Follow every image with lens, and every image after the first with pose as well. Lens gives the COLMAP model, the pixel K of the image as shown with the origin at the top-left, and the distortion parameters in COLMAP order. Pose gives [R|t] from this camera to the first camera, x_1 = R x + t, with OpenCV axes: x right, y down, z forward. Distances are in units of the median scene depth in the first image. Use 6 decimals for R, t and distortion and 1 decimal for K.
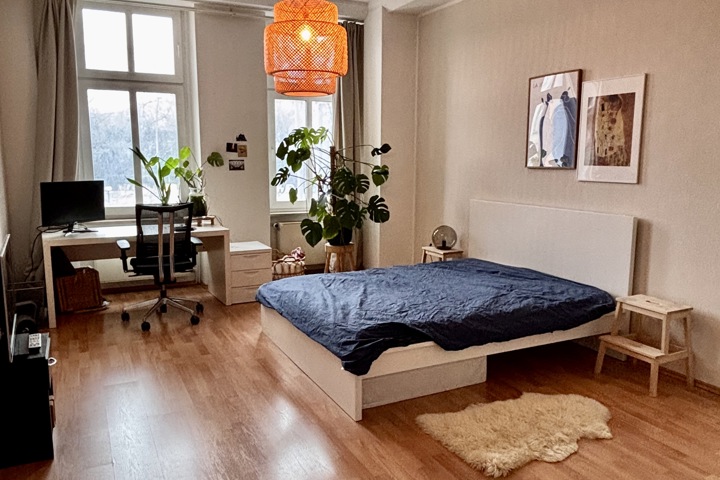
lens RADIAL K [[534.6, 0, 360.7], [0, 534.6, 239.2], [0, 0, 1]] dist [0.014265, 0.004455]
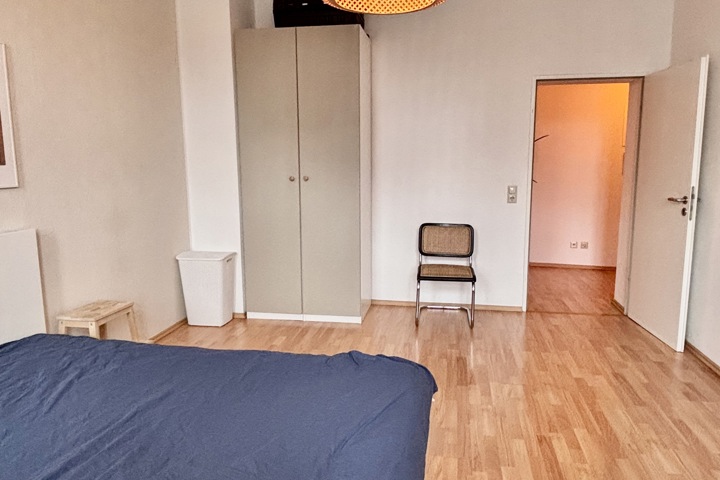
lens RADIAL K [[536.8, 0, 358.4], [0, 536.8, 237.7], [0, 0, 1]] dist [0.047276, -0.011098]
pose [[-0.790786, -0.091631, 0.605195, -0.254156], [0.097201, 0.957385, 0.271965, -0.144885], [-0.604325, 0.273892, -0.748181, 0.949854]]
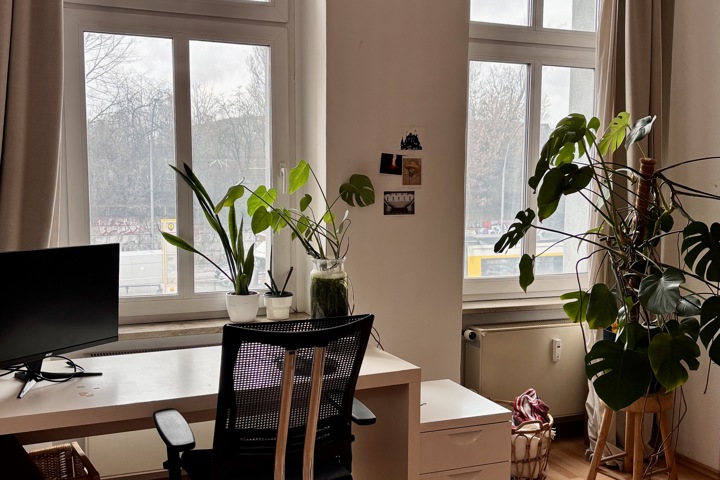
lens RADIAL K [[759.9, 0, 358.7], [0, 759.9, 238.0], [0, 0, 1]] dist [0.099555, 0.000000]
pose [[0.995767, 0.005620, -0.091743, -0.241141], [-0.012623, 0.997033, -0.075937, -0.070798], [0.091044, 0.076774, 0.992883, 0.430767]]
